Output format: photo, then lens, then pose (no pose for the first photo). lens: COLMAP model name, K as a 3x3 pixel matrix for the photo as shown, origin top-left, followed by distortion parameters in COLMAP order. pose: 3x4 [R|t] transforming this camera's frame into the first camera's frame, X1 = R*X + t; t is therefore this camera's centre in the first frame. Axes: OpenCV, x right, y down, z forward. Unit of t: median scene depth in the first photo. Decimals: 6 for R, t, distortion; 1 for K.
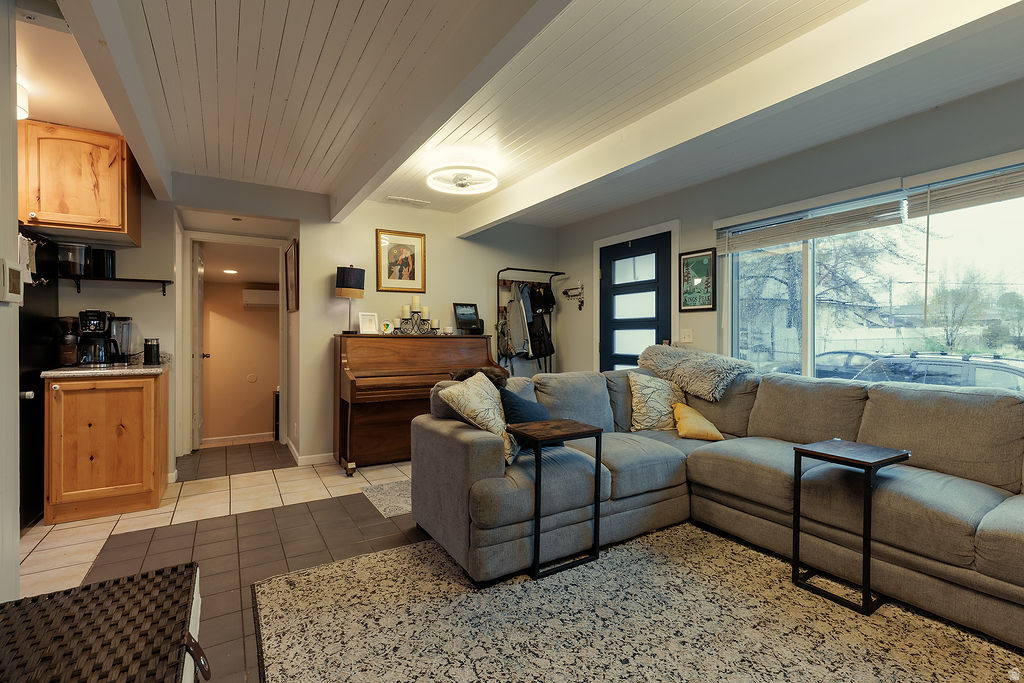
lens RADIAL K [[470.3, 0, 508.4], [0, 470.3, 335.9], [0, 0, 1]] dist [0.001919, 0.002028]
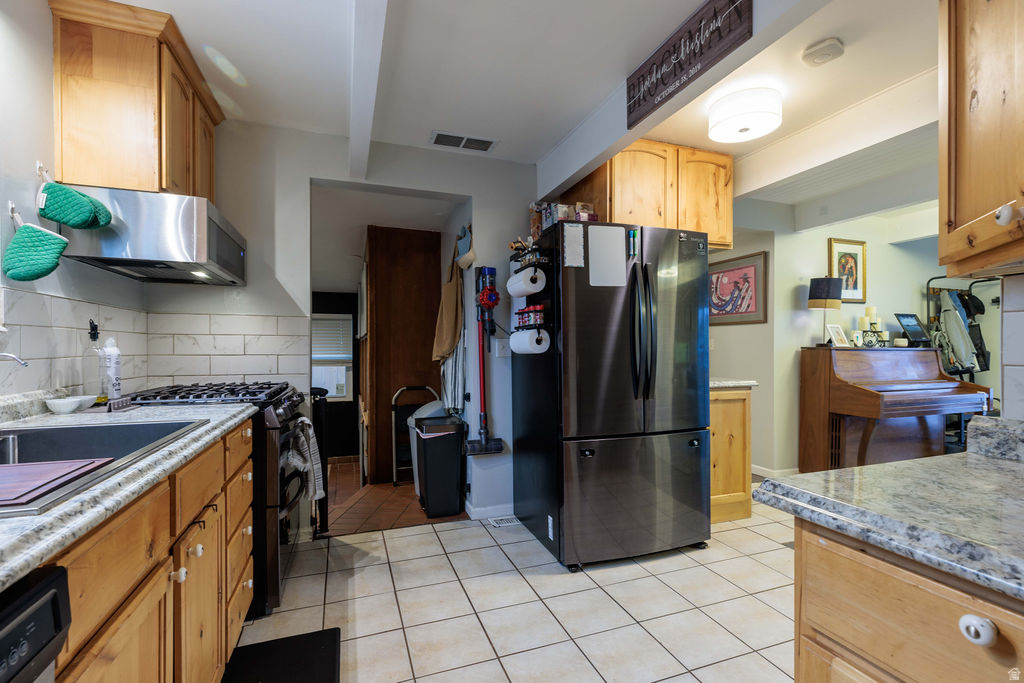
lens RADIAL K [[470.3, 0, 521.4], [0, 470.3, 346.9], [0, 0, 1]] dist [0.001919, 0.002028]
pose [[0.984107, 0.001633, -0.177570, -0.710442], [-0.001589, 0.999999, 0.000393, -0.002383], [0.177570, -0.000104, 0.984108, -0.062650]]
